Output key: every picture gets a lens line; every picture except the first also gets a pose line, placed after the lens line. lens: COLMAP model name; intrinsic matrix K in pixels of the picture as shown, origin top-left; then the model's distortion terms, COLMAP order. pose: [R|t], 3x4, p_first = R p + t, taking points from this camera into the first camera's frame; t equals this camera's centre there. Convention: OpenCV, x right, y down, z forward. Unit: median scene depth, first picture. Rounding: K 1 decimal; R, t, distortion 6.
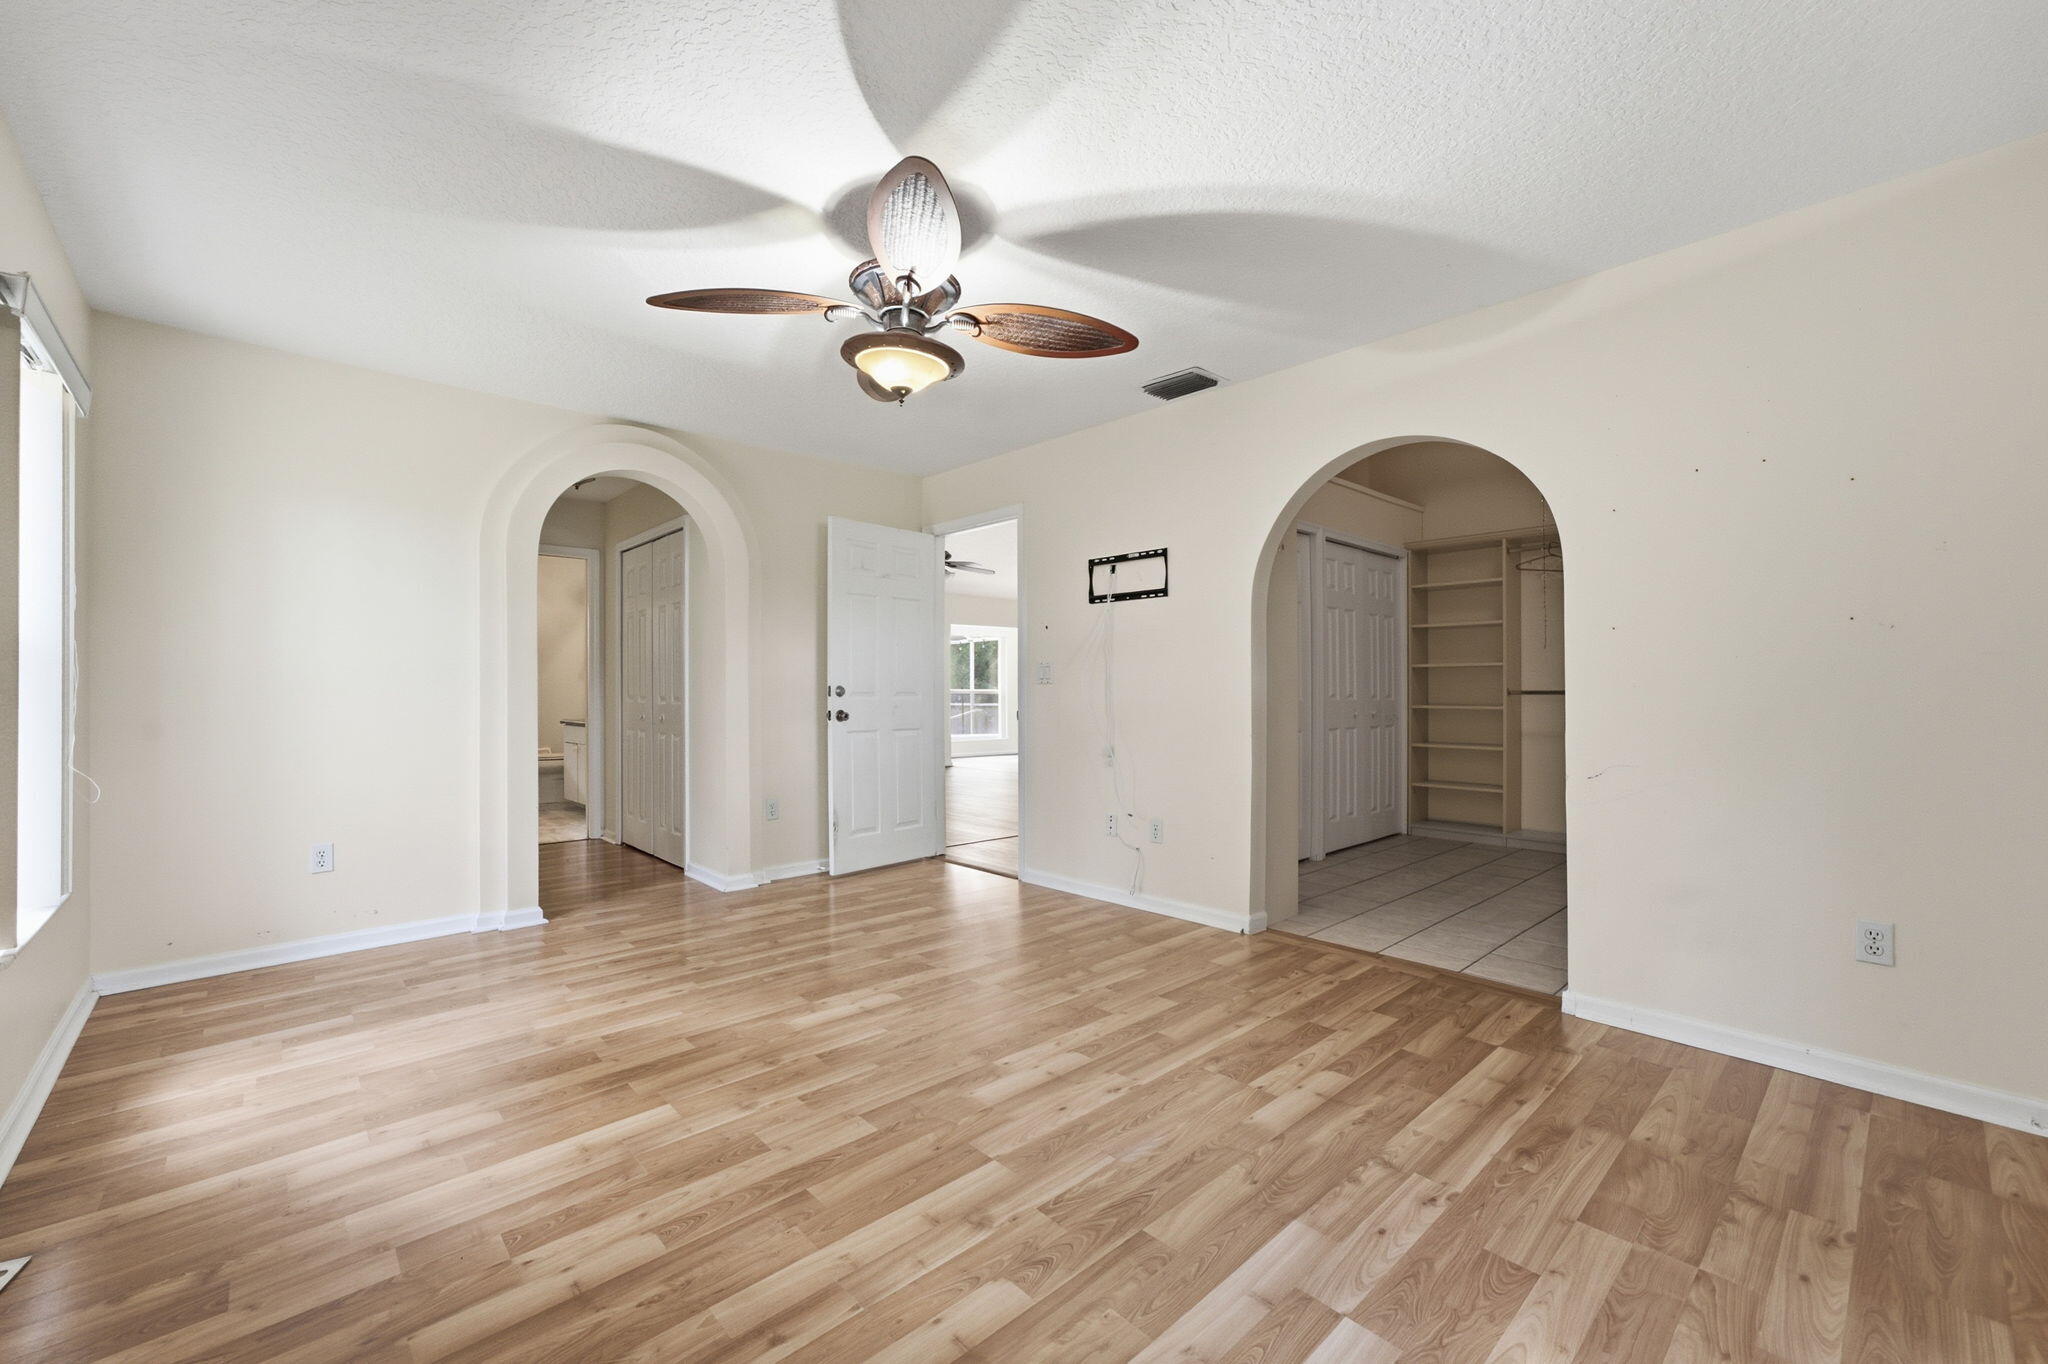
lens RADIAL K [[837.4, 0, 1021.7], [0, 837.4, 691.6], [0, 0, 1]] dist [-0.023782, 0.002304]
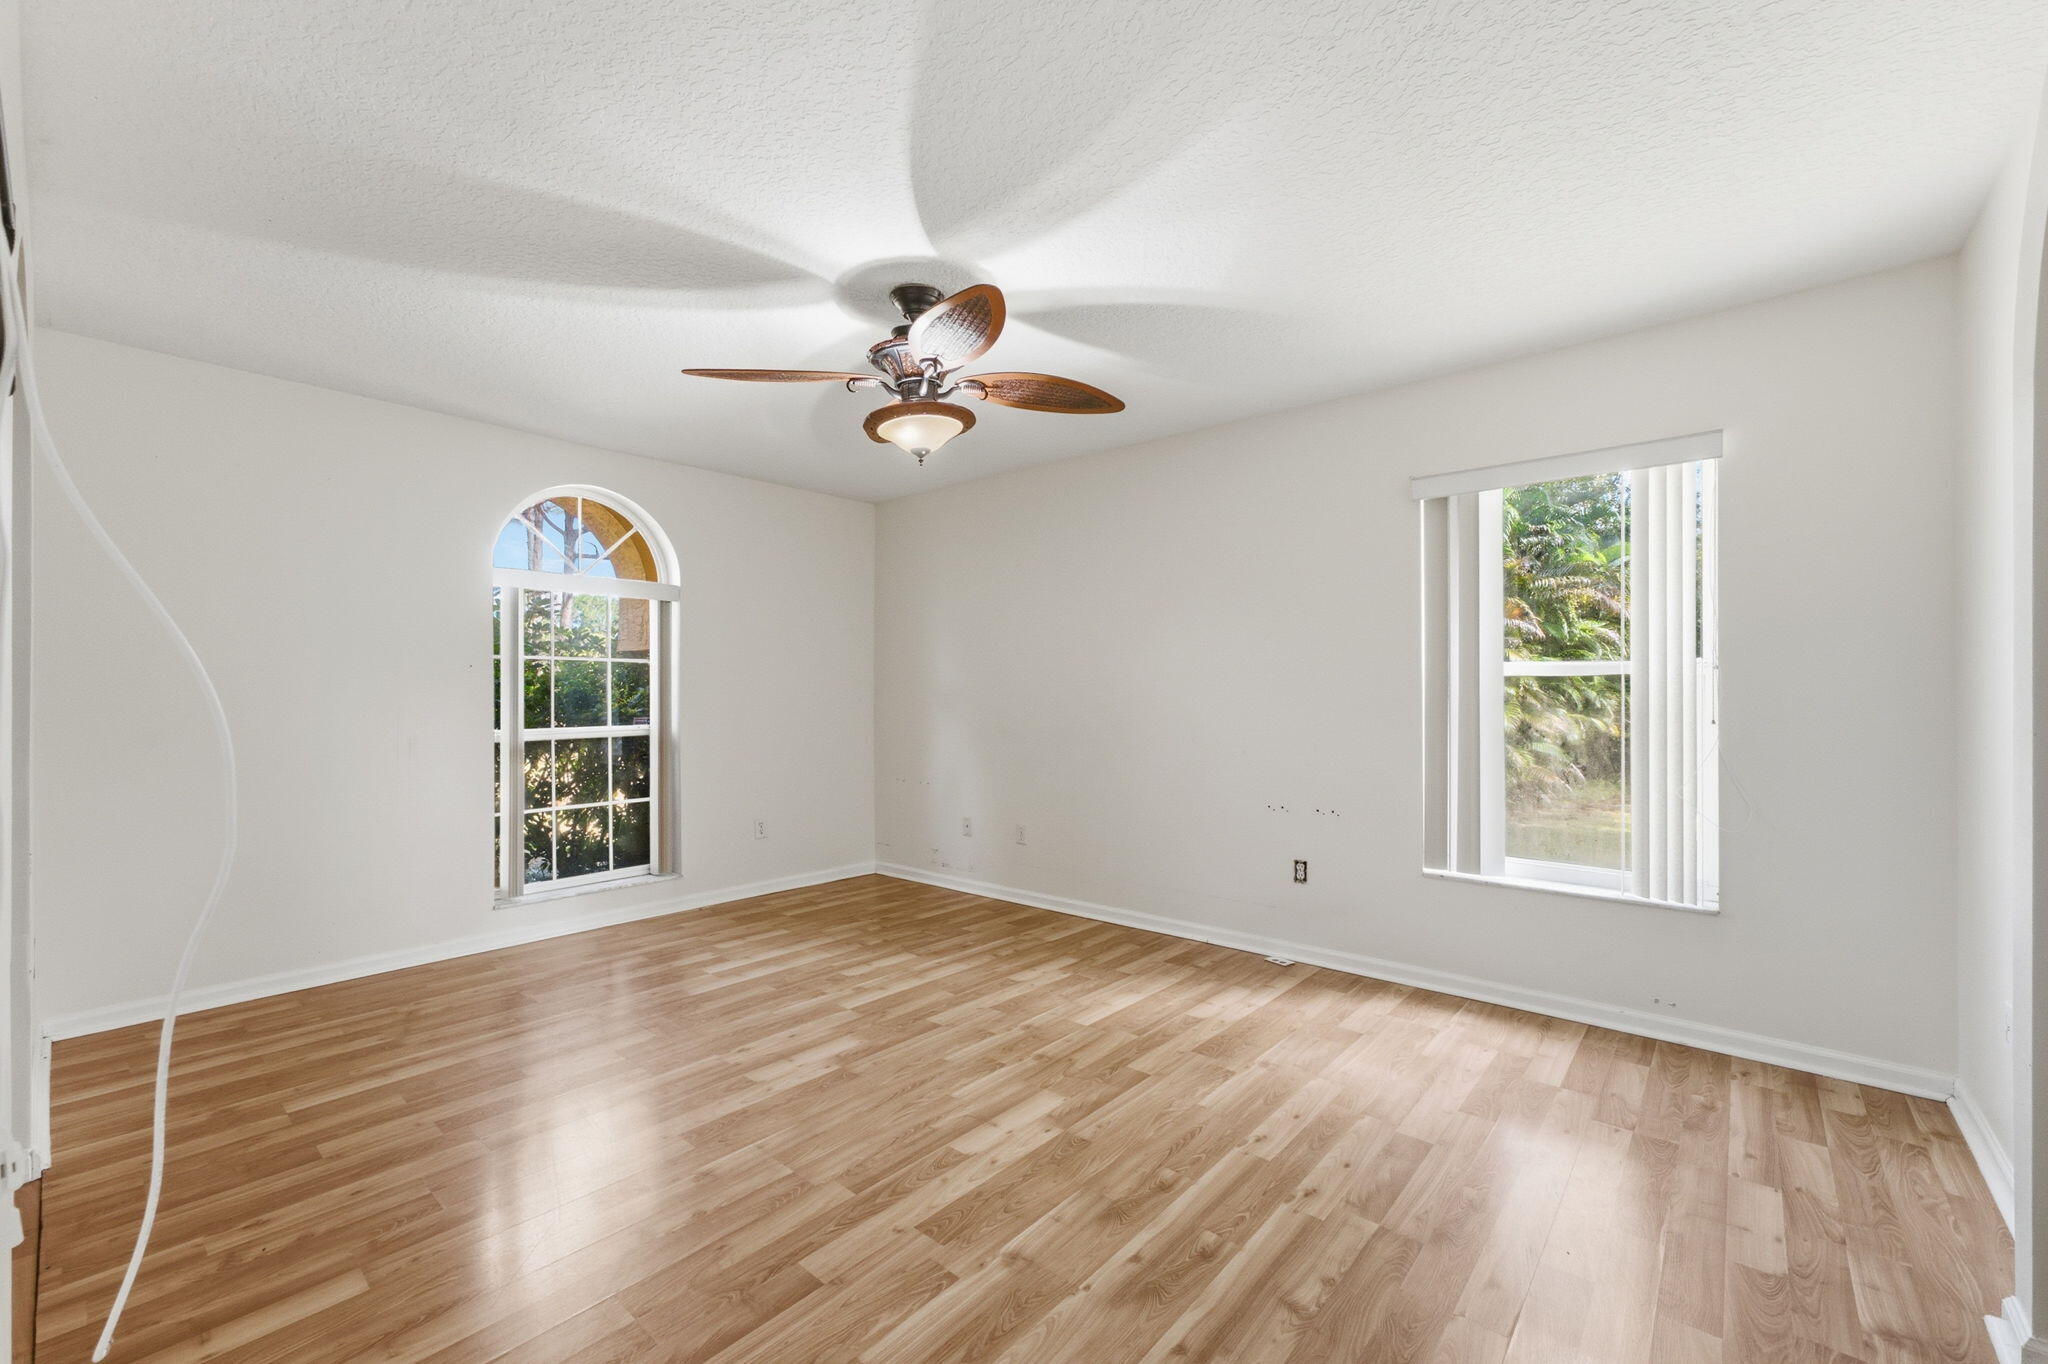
lens RADIAL K [[837.4, 0, 1024.9], [0, 837.4, 692.8], [0, 0, 1]] dist [-0.023782, 0.002304]
pose [[-0.993295, 0.002434, -0.115582, -0.112696], [0.001992, 0.999990, 0.003940, -0.037514], [0.115590, 0.003683, -0.993290, 1.577844]]
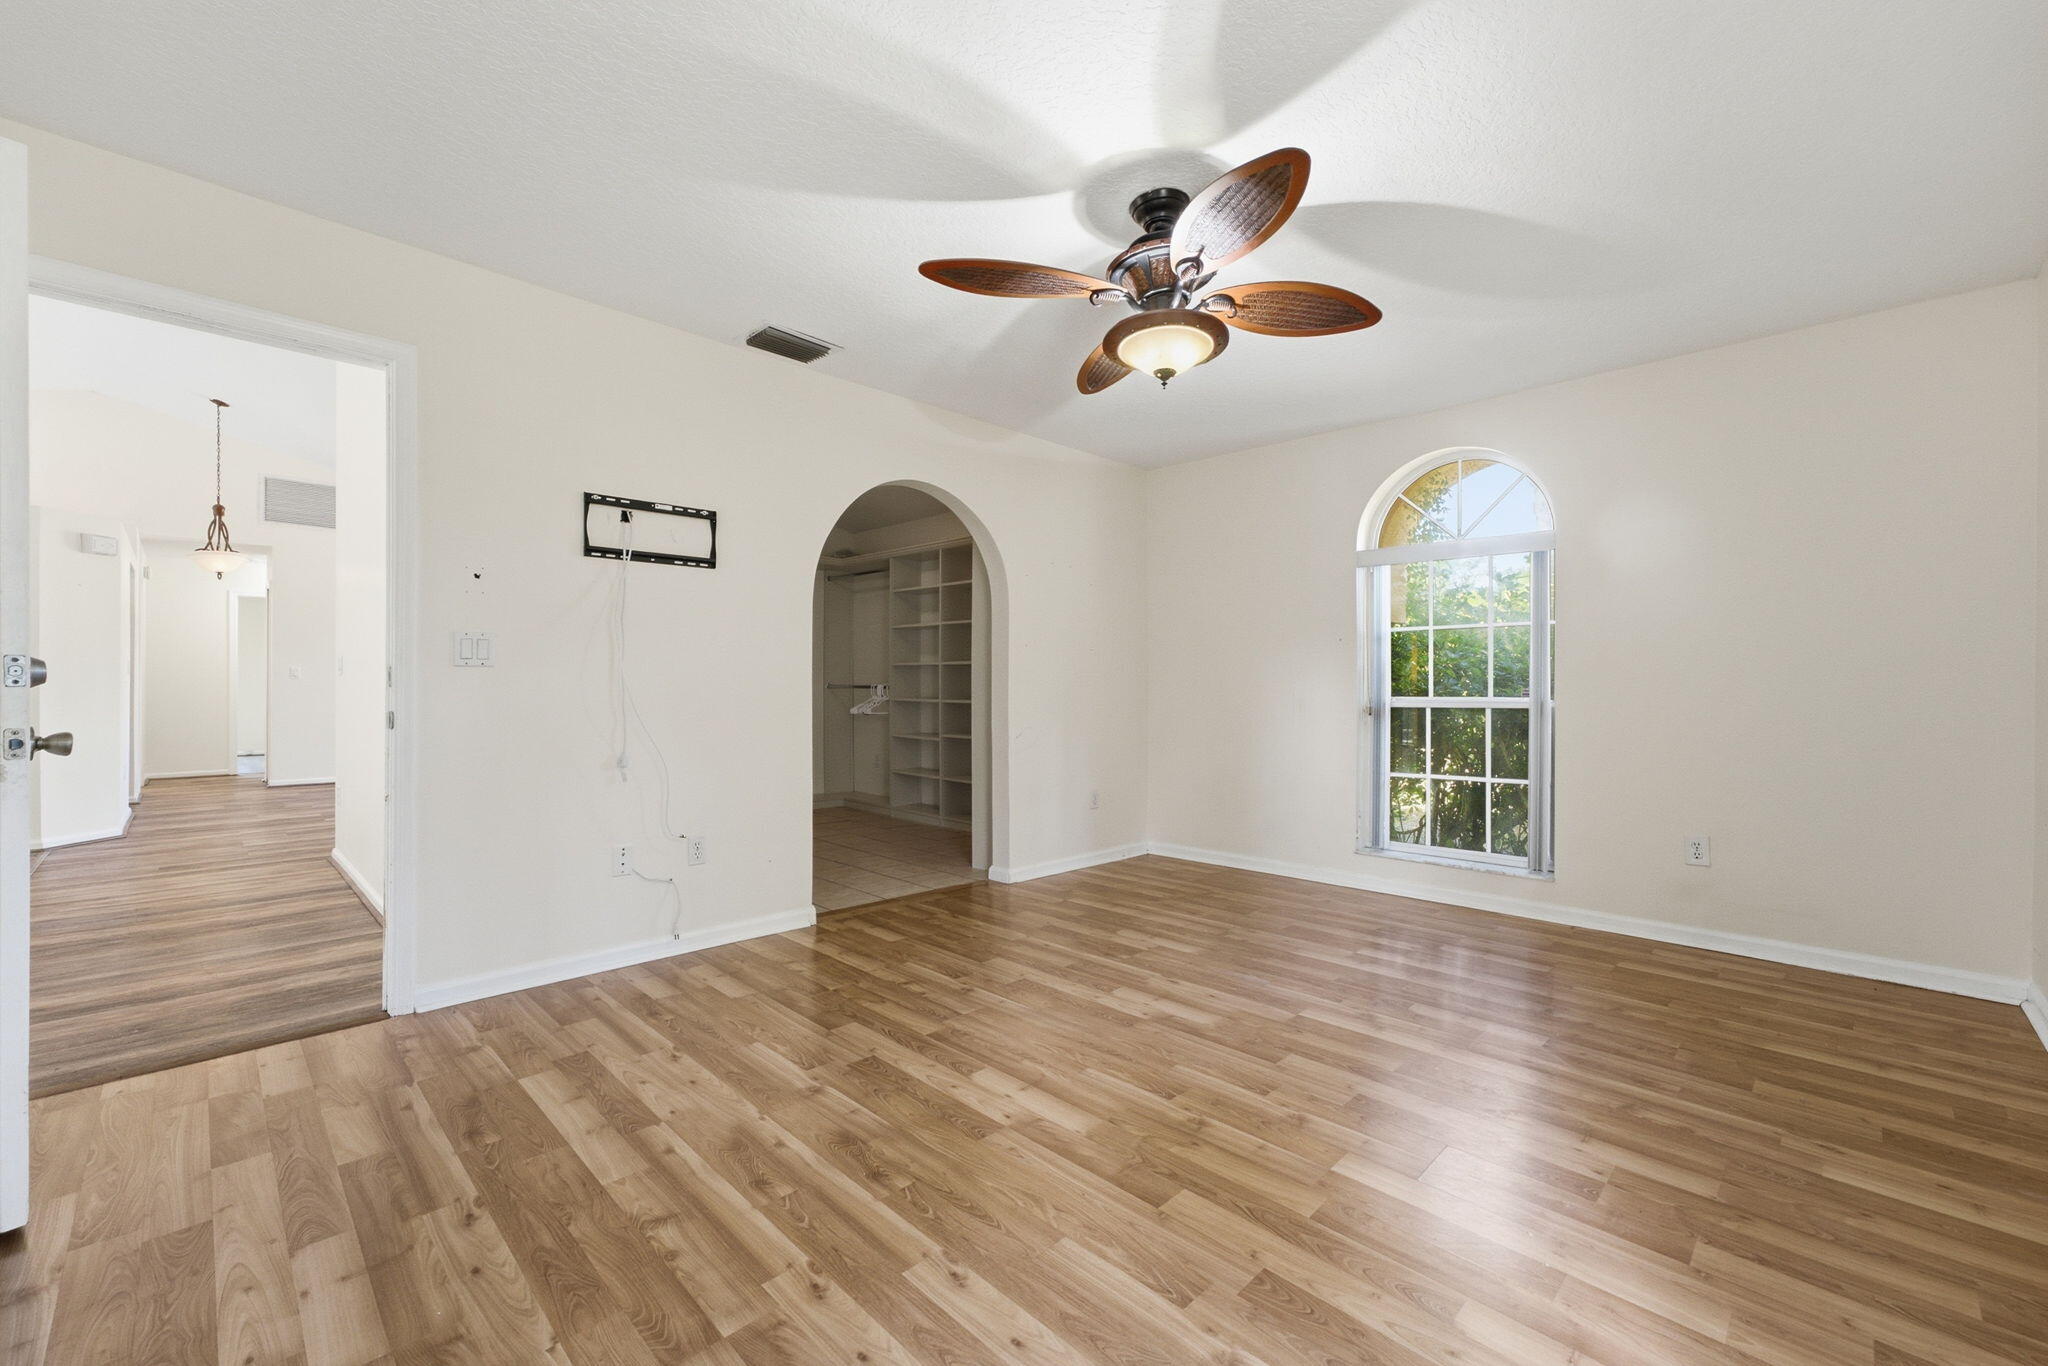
lens RADIAL K [[837.4, 0, 1008.1], [0, 837.4, 691.0], [0, 0, 1]] dist [-0.023782, 0.002304]
pose [[-0.028206, -0.006074, 0.999584, -0.840934], [0.000749, 0.999981, 0.006098, 0.005003], [-0.999602, 0.000921, -0.028201, 0.906276]]
